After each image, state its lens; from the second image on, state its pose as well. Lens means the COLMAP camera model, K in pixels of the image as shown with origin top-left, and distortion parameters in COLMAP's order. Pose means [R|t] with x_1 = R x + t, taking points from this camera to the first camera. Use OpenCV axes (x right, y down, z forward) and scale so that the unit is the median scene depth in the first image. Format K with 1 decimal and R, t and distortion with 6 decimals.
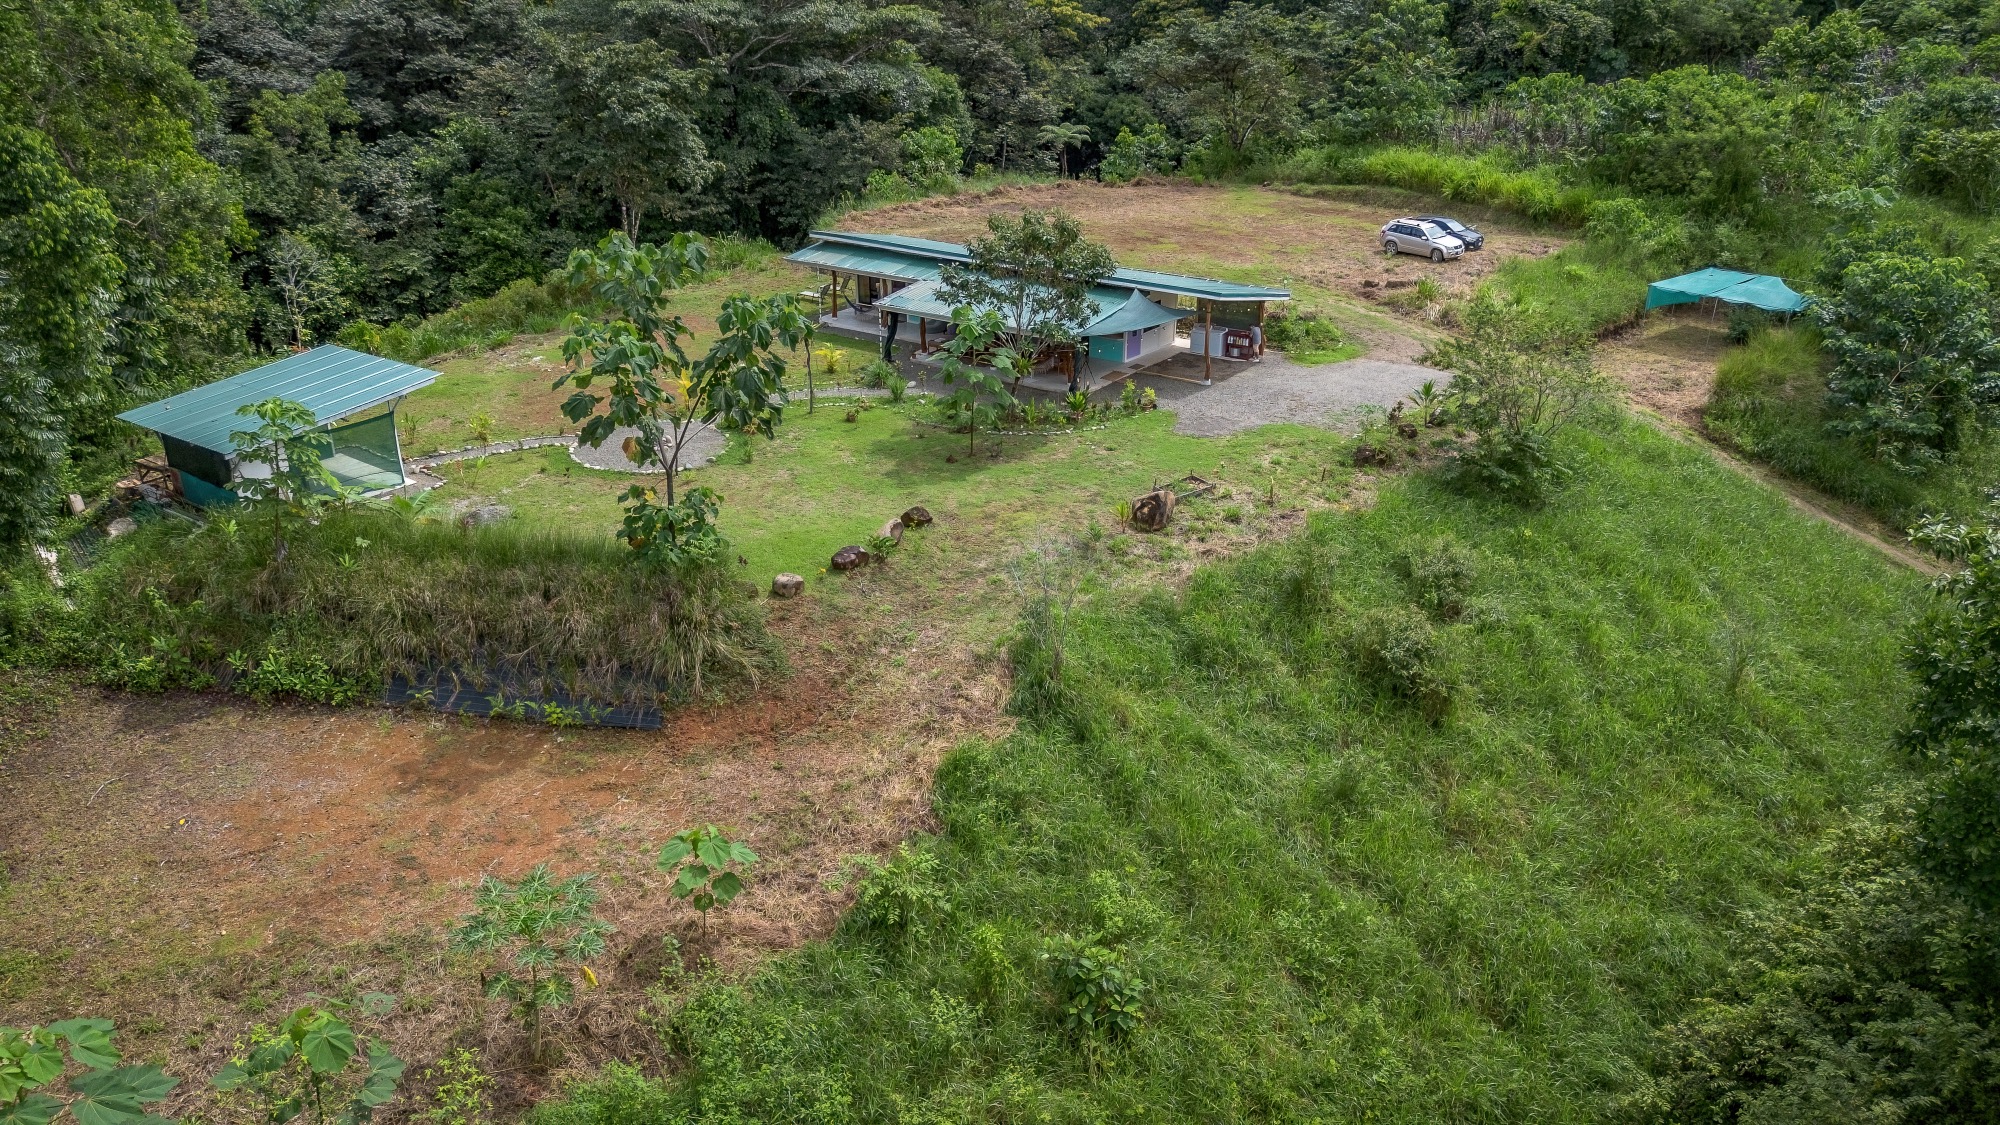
lens RADIAL K [[1411.1, 0, 1009.9], [0, 1411.1, 571.3], [0, 0, 1]] dist [0.065801, -0.072180]
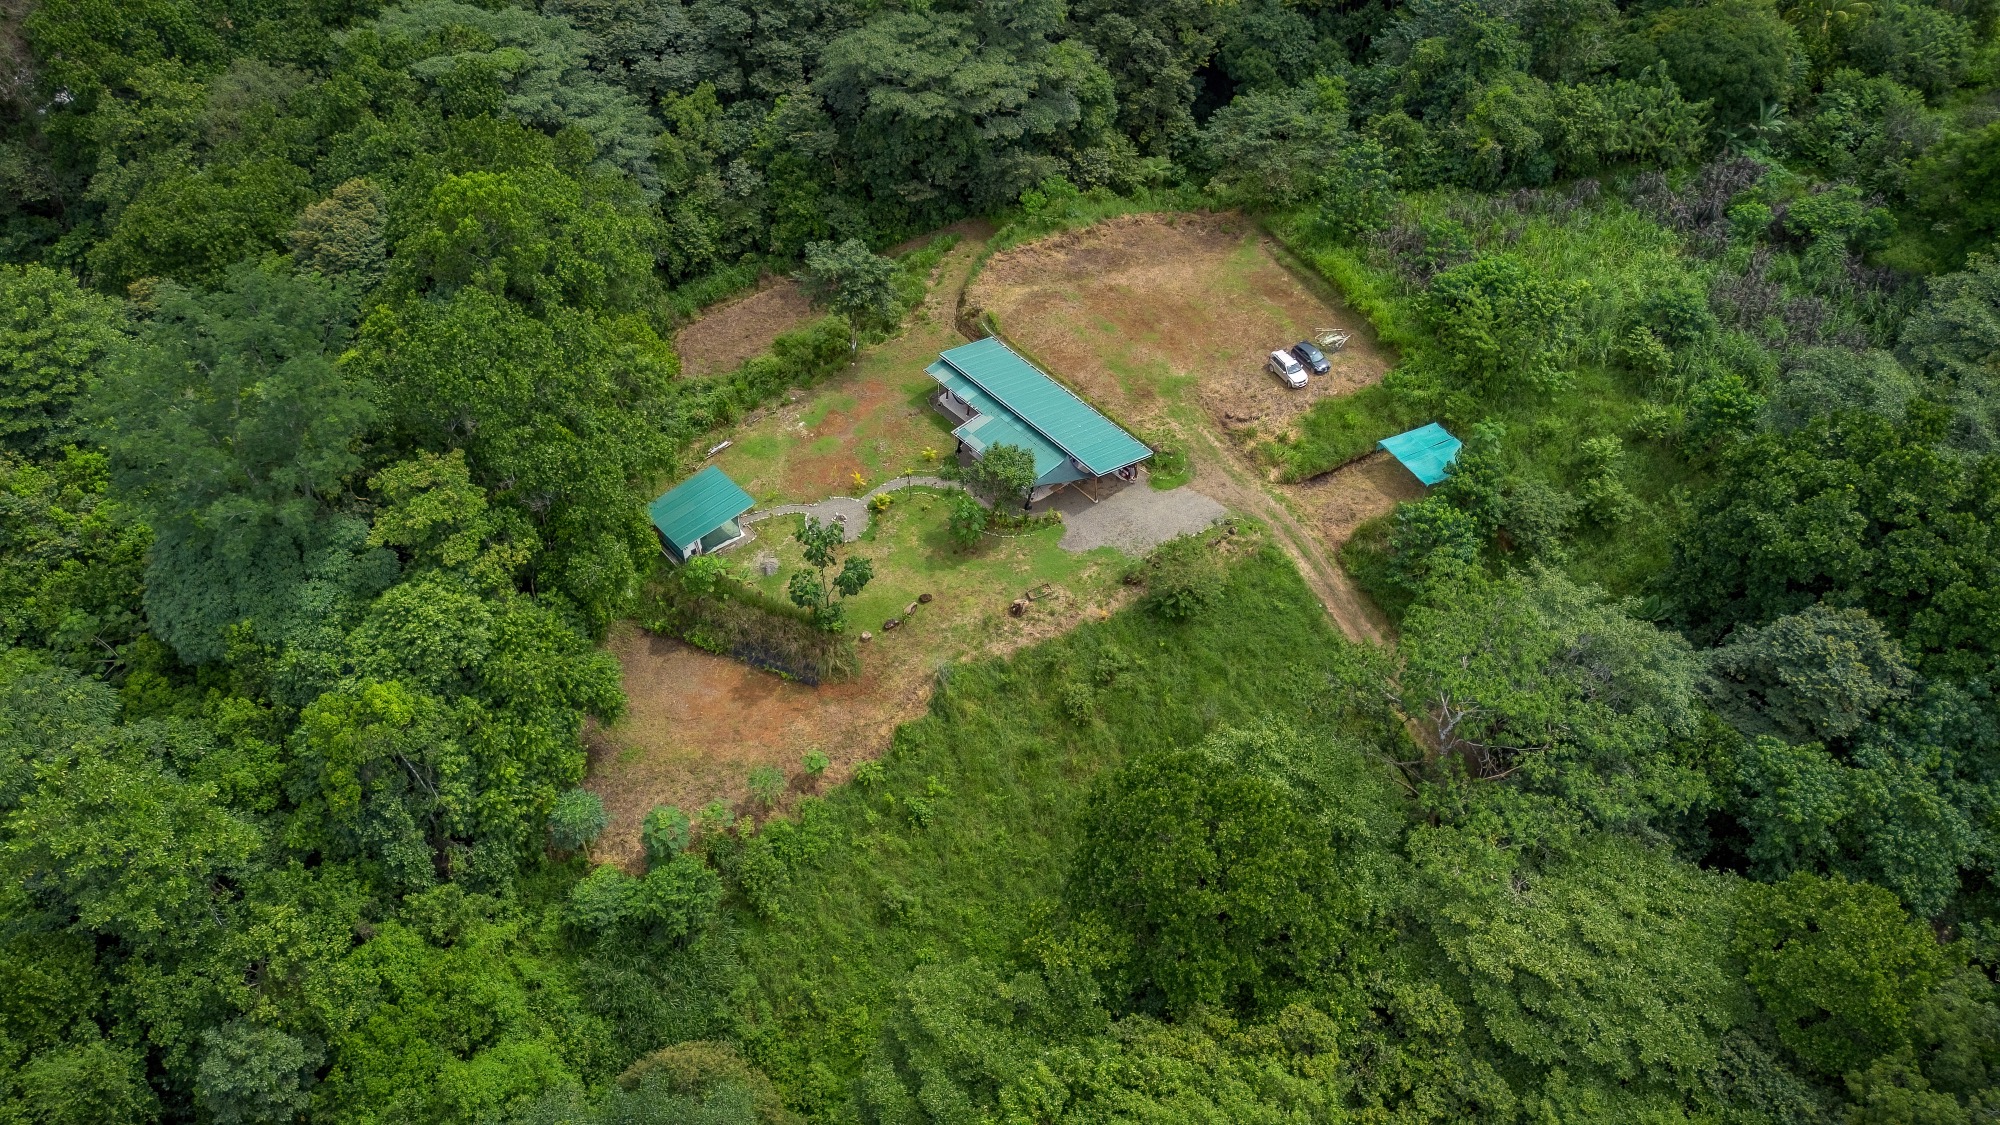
lens RADIAL K [[1411.1, 0, 1009.8], [0, 1411.1, 558.9], [0, 0, 1]] dist [0.065801, -0.072180]
pose [[0.969310, 0.173888, -0.173787, 0.319438], [-0.101294, 0.926596, 0.362159, -0.649088], [0.224005, -0.333441, 0.915772, -0.799184]]
